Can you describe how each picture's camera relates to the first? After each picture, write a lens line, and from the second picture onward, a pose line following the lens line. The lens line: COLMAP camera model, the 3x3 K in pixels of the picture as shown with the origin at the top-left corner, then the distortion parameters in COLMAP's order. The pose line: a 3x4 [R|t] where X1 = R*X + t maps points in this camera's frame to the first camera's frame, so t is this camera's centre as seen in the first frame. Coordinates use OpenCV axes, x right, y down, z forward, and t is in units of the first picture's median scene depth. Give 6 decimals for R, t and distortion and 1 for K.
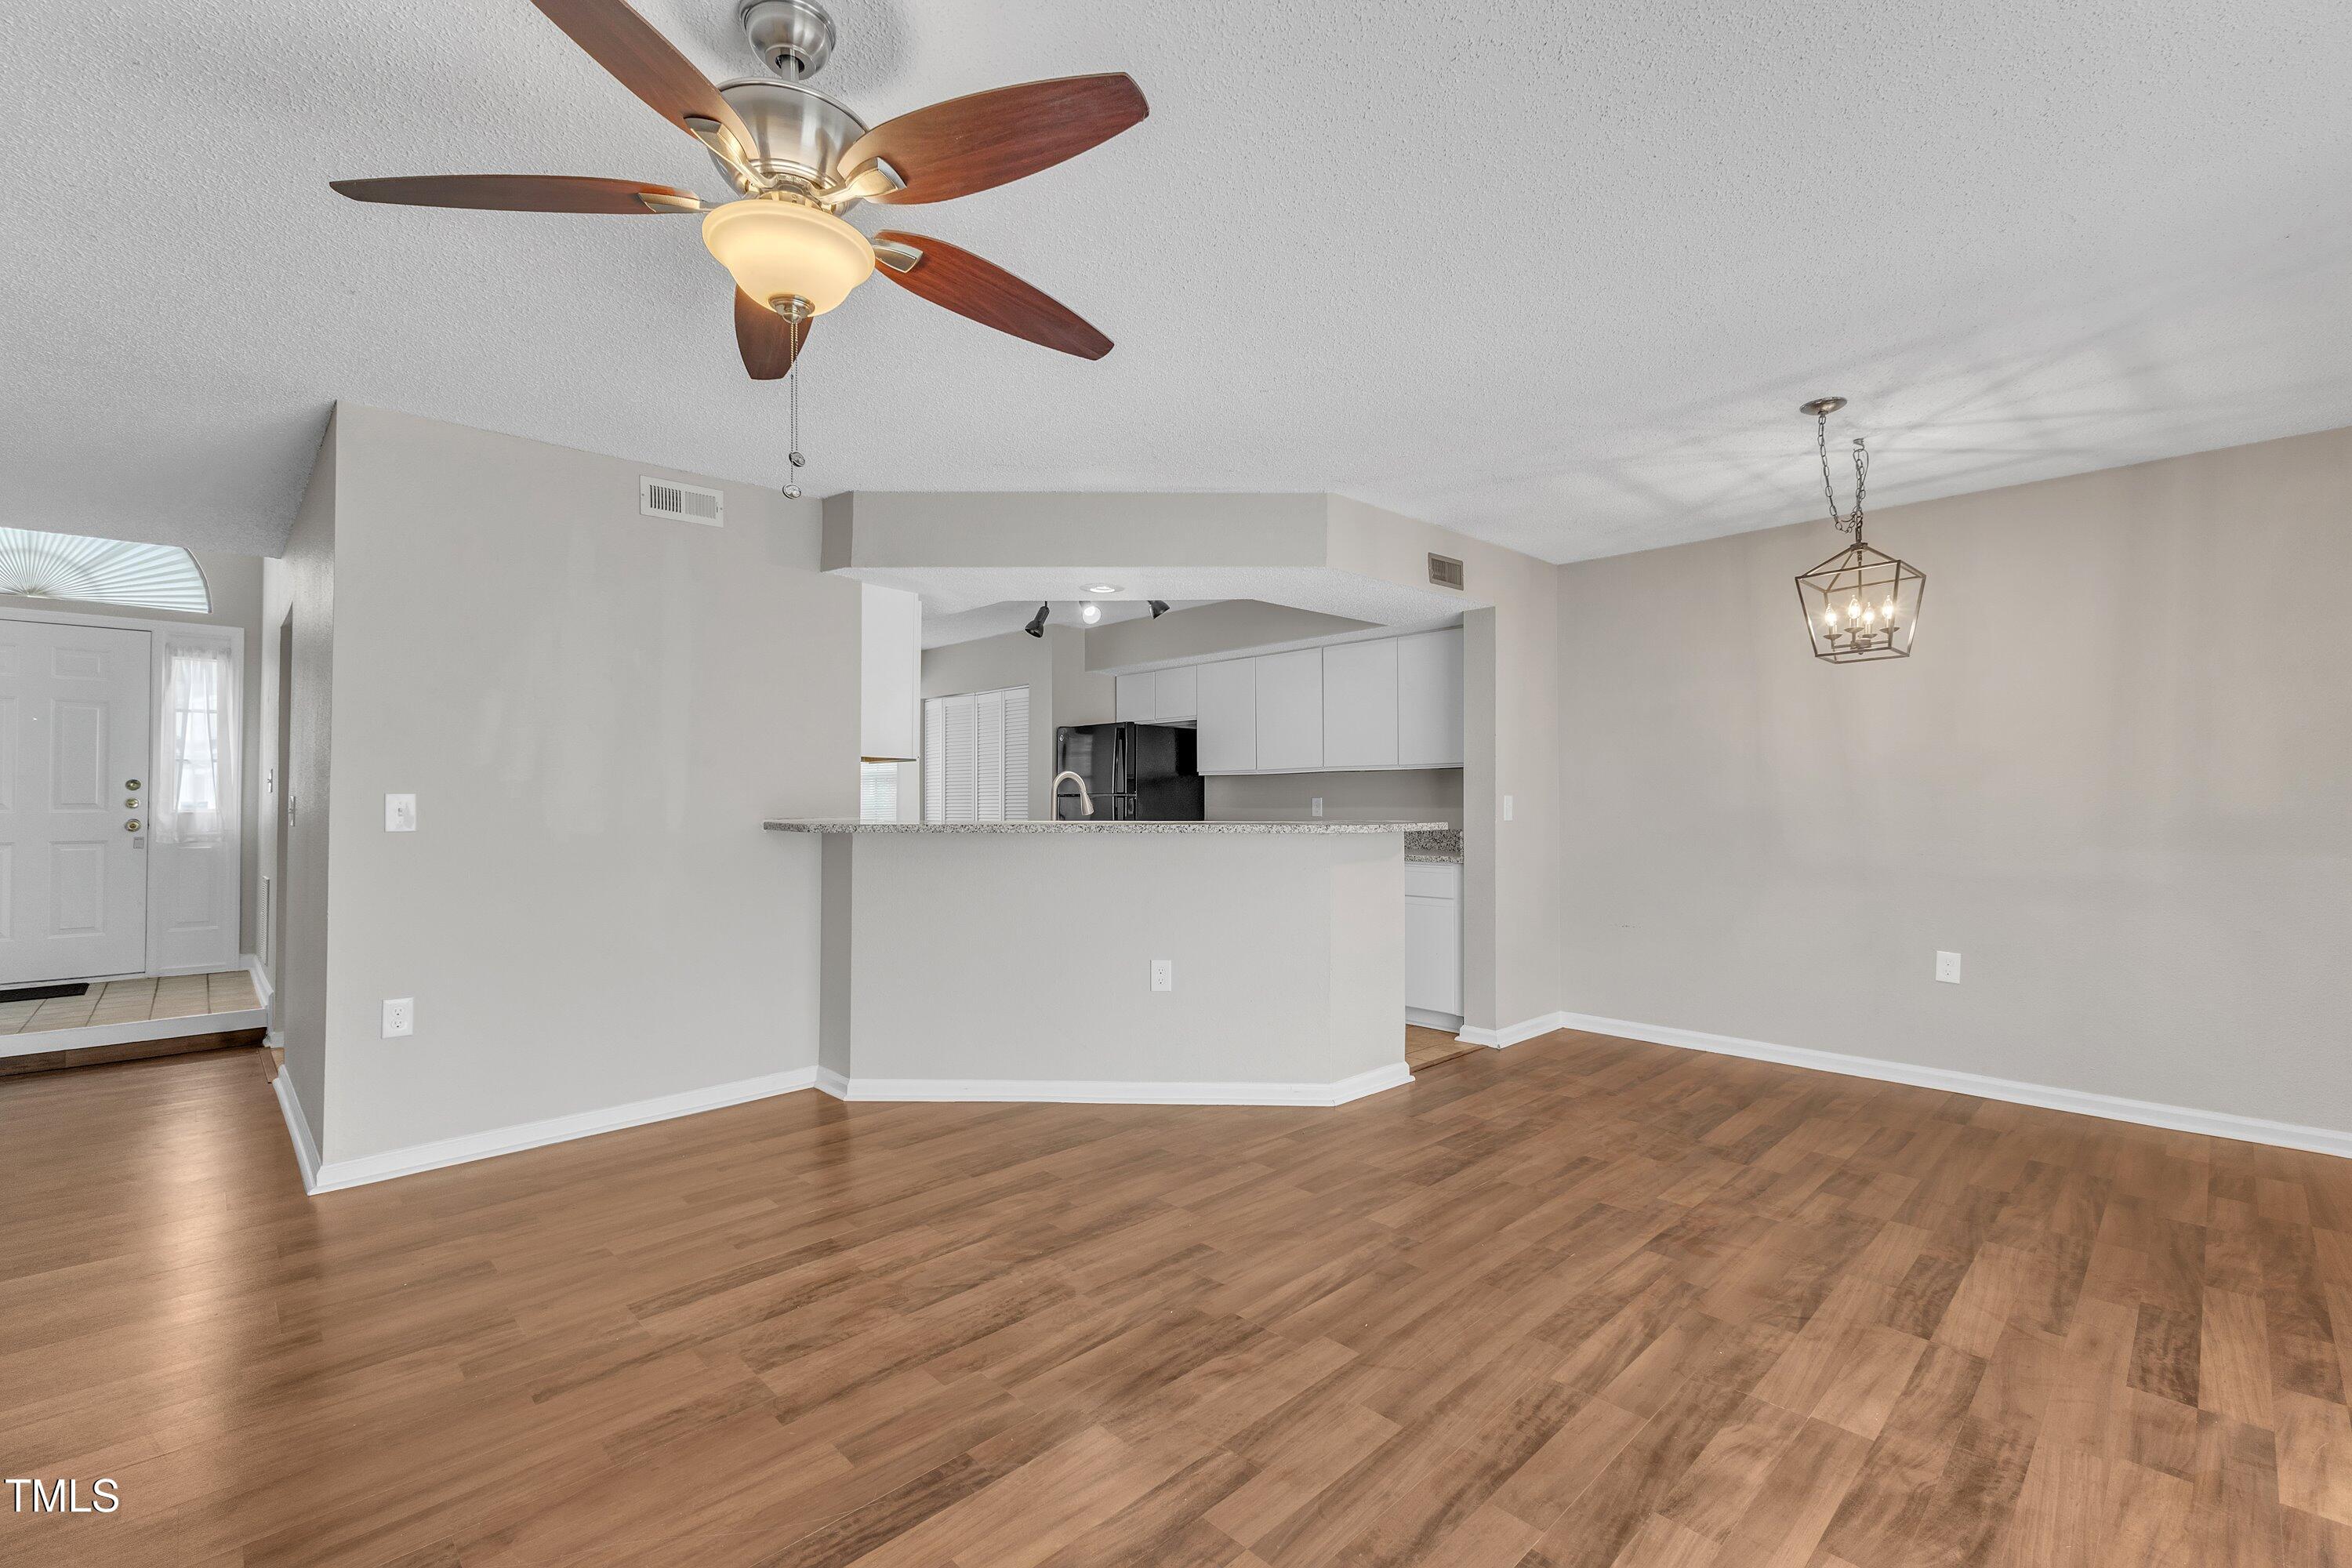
lens RADIAL K [[1024.6, 0, 1183.8], [0, 1024.6, 781.5], [0, 0, 1]] dist [0.004464, -0.000599]
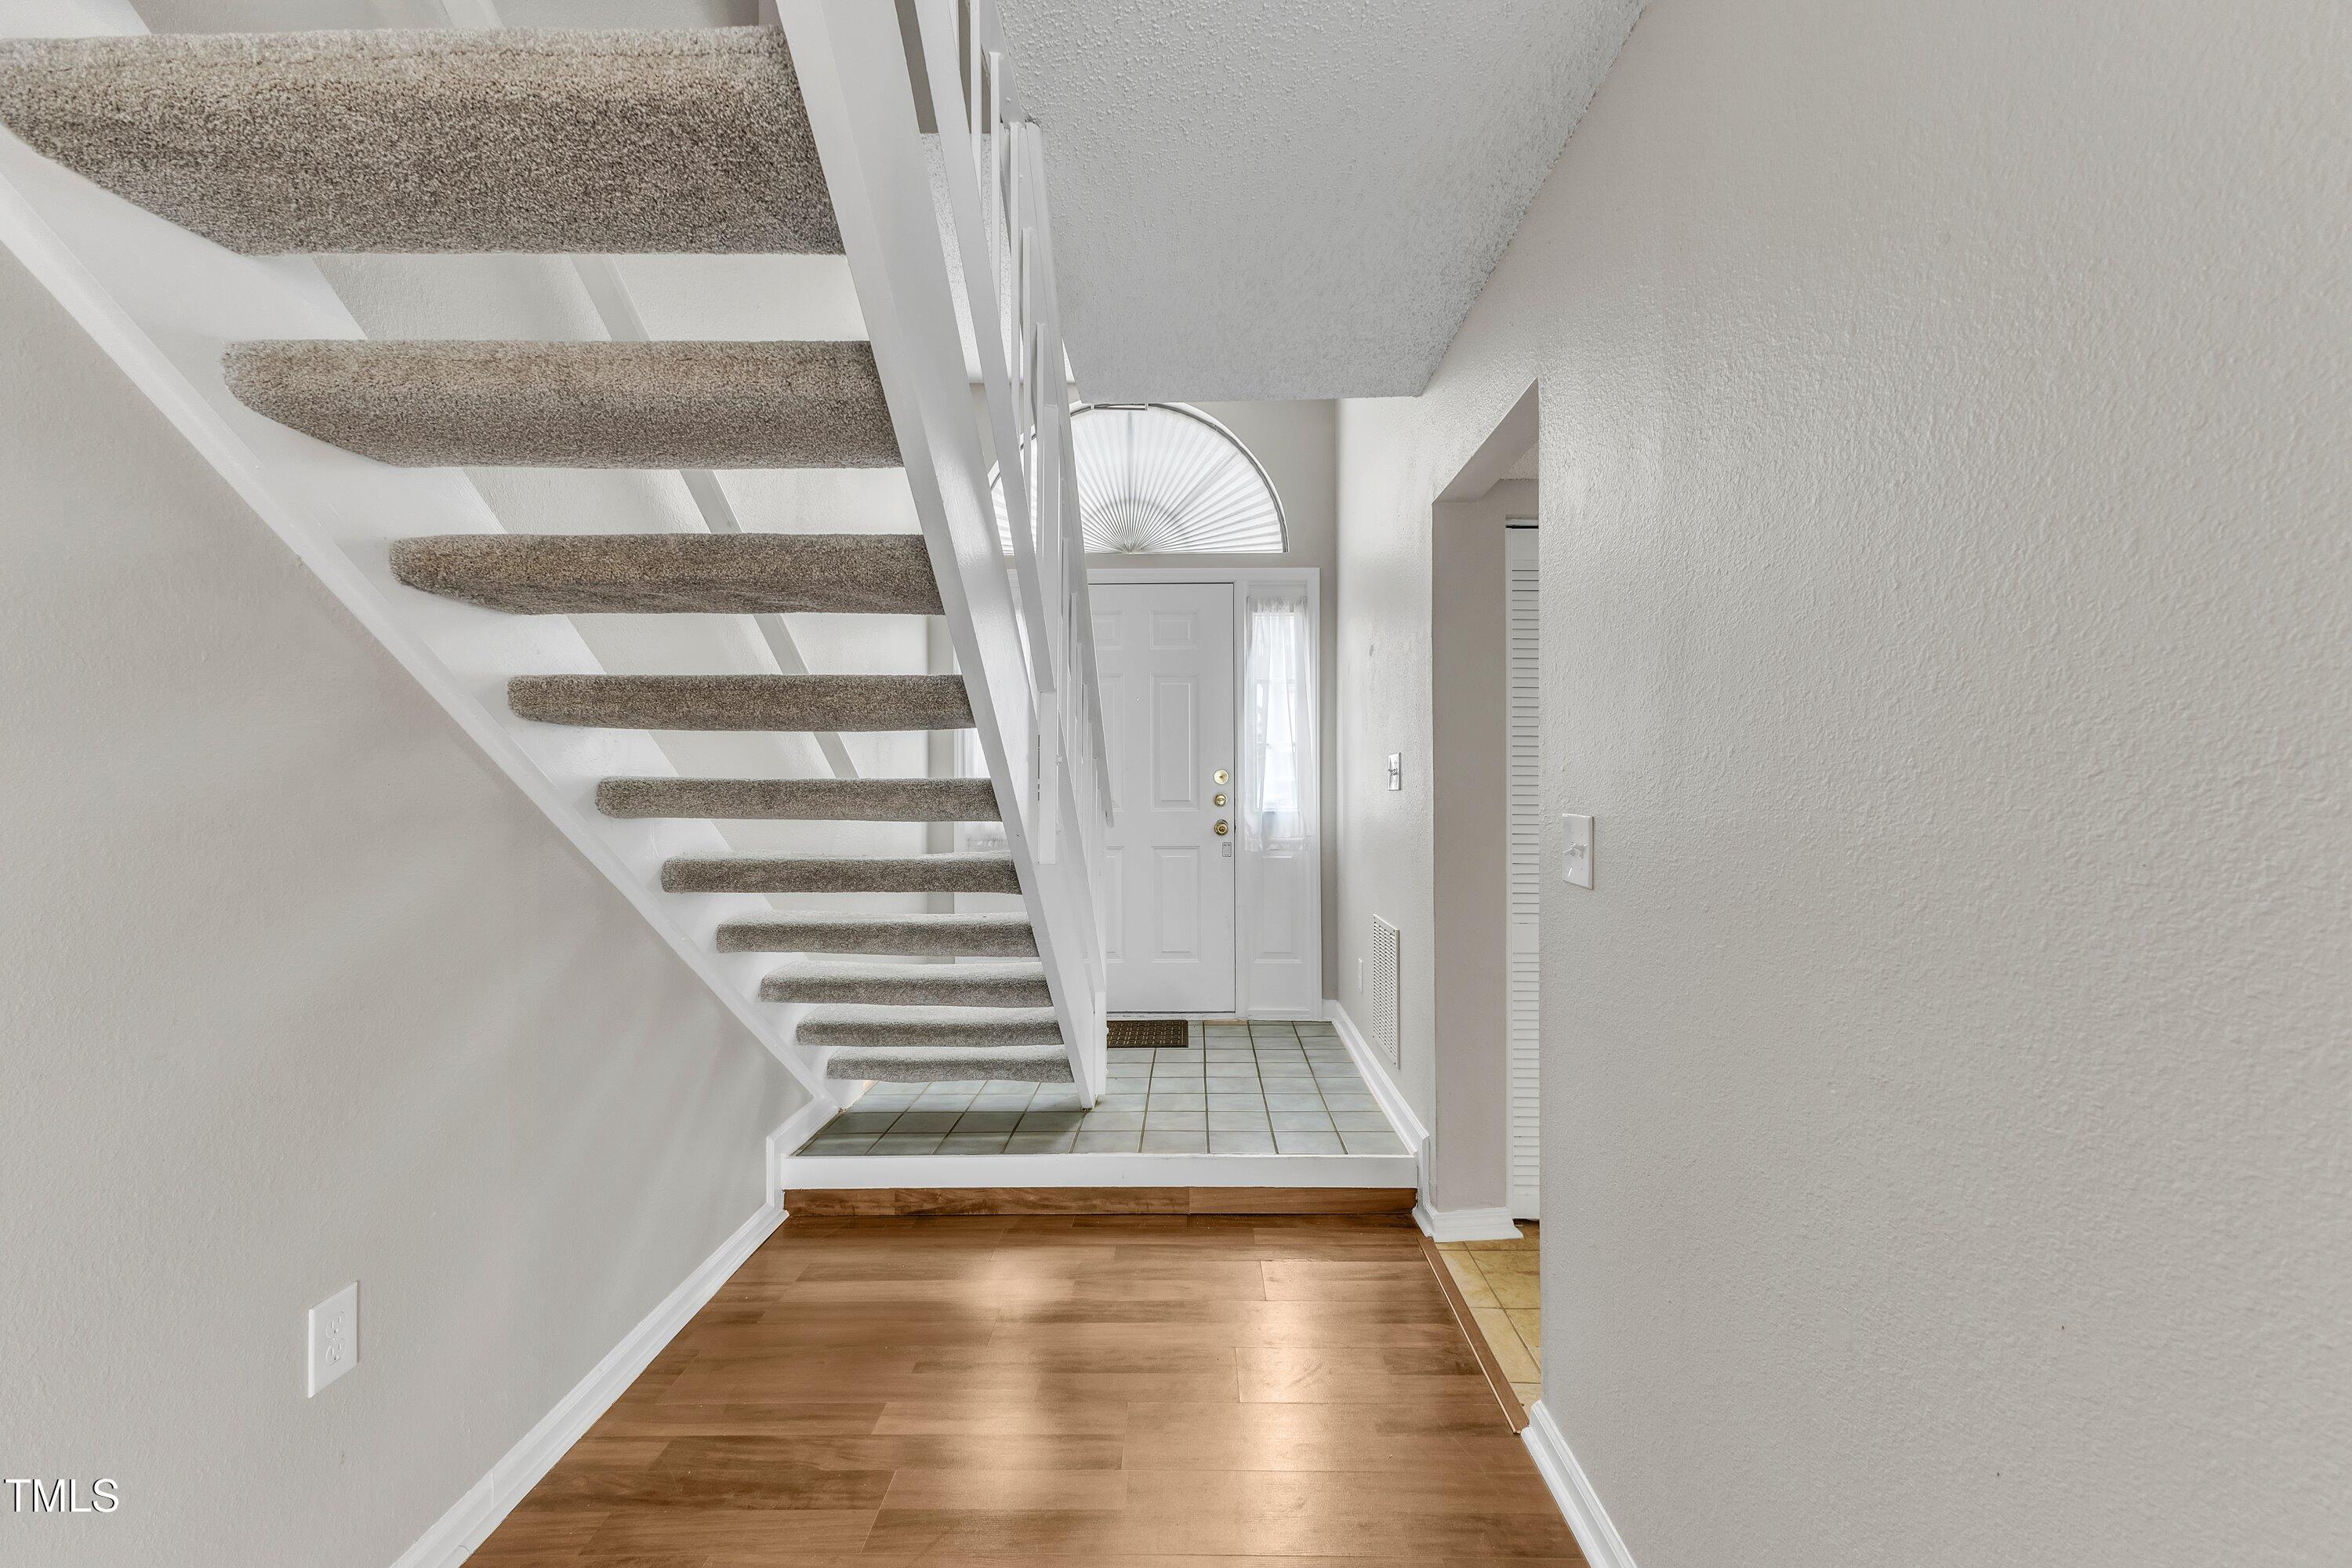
lens RADIAL K [[1024.6, 0, 1177.2], [0, 1024.6, 786.7], [0, 0, 1]] dist [0.004464, -0.000599]
pose [[0.709187, 0.004846, -0.705004, -0.473947], [0.016913, 0.999572, 0.023884, -0.008726], [0.704817, -0.028862, 0.708801, 0.403053]]
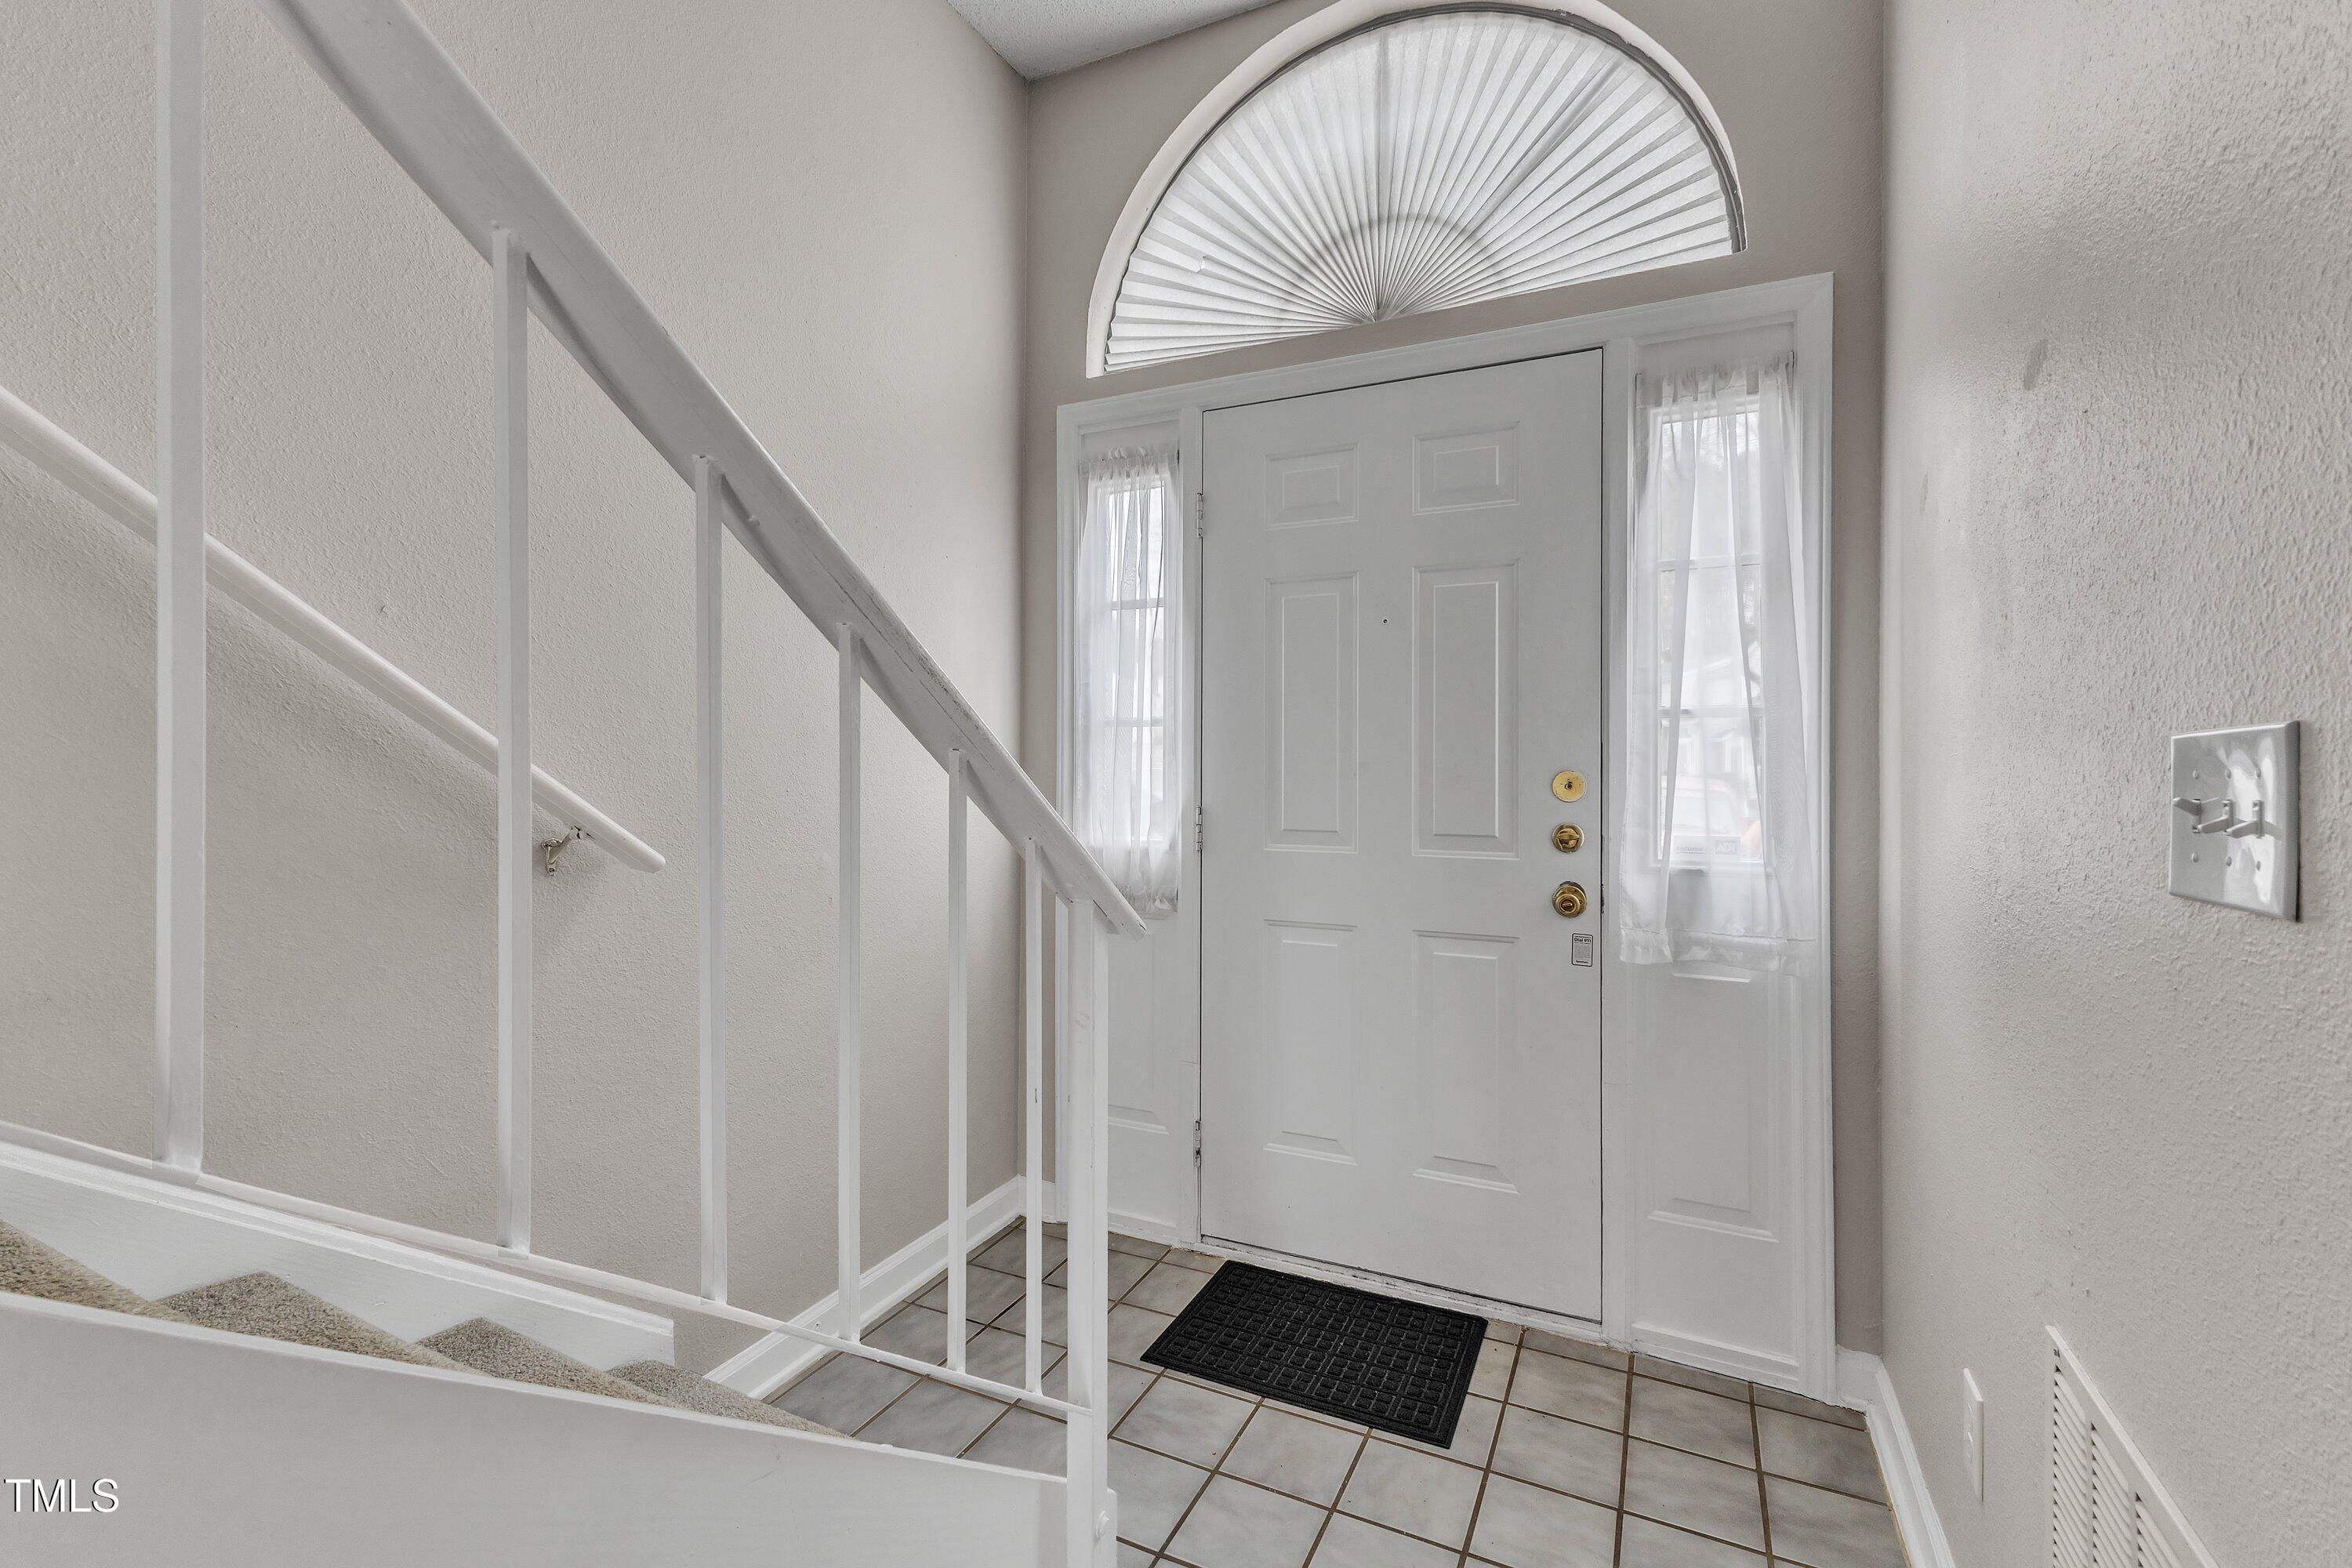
lens RADIAL K [[1024.6, 0, 1186.5], [0, 1024.6, 764.7], [0, 0, 1]] dist [0.004464, -0.000599]
pose [[0.320555, 0.003246, -0.947224, -0.711590], [0.019508, 0.999759, 0.010028, -0.010306], [0.947029, -0.021693, 0.320415, 0.744226]]
